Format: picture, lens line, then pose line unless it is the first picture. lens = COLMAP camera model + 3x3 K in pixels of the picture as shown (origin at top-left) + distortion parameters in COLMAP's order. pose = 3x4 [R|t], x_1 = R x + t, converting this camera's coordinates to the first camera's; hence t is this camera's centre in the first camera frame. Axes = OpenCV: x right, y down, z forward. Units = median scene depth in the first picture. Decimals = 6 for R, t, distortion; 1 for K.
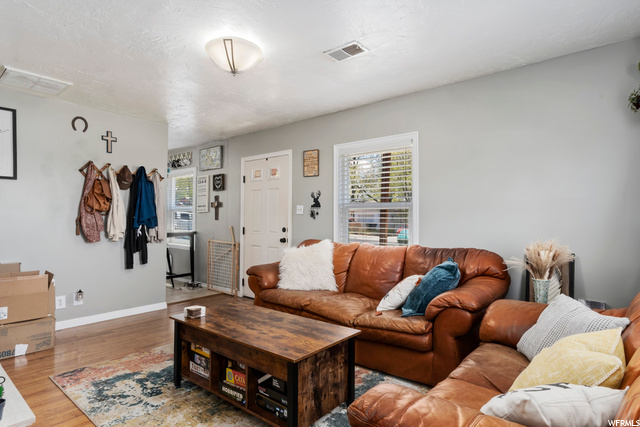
lens RADIAL K [[353.1, 0, 325.7], [0, 353.1, 213.2], [0, 0, 1]] dist [-0.004119, -0.000983]
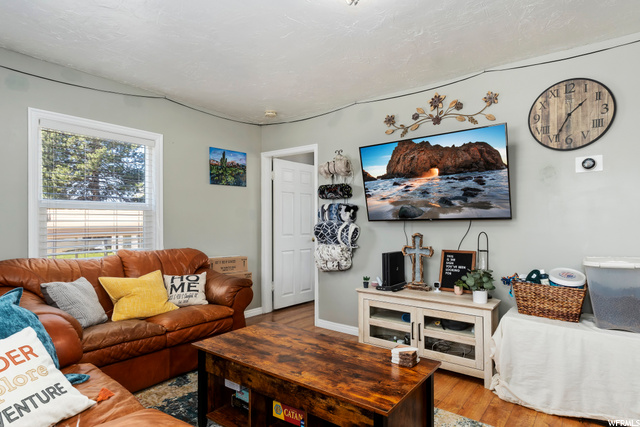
lens RADIAL K [[353.1, 0, 315.5], [0, 353.1, 214.5], [0, 0, 1]] dist [-0.004119, -0.000983]
pose [[-0.999816, -0.006207, -0.018163, -0.184928], [-0.005328, 0.998833, -0.048005, 0.036308], [0.018440, -0.047900, -0.998682, 1.767033]]
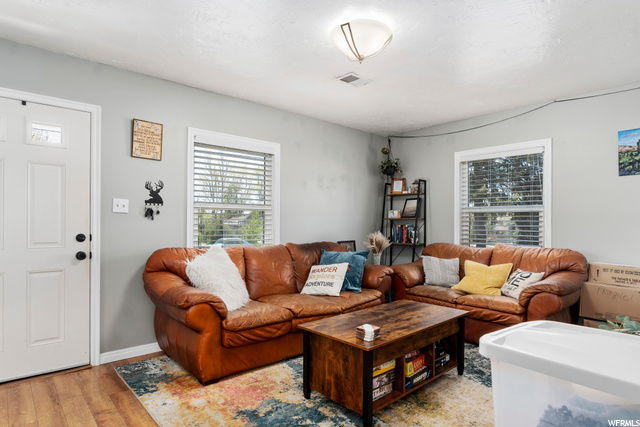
lens RADIAL K [[353.1, 0, 321.8], [0, 353.1, 218.8], [0, 0, 1]] dist [-0.004119, -0.000983]
pose [[0.151687, 0.003623, 0.988422, -1.264445], [-0.024784, 0.999693, 0.000139, 0.010044], [-0.988118, -0.024519, 0.151730, 1.023044]]
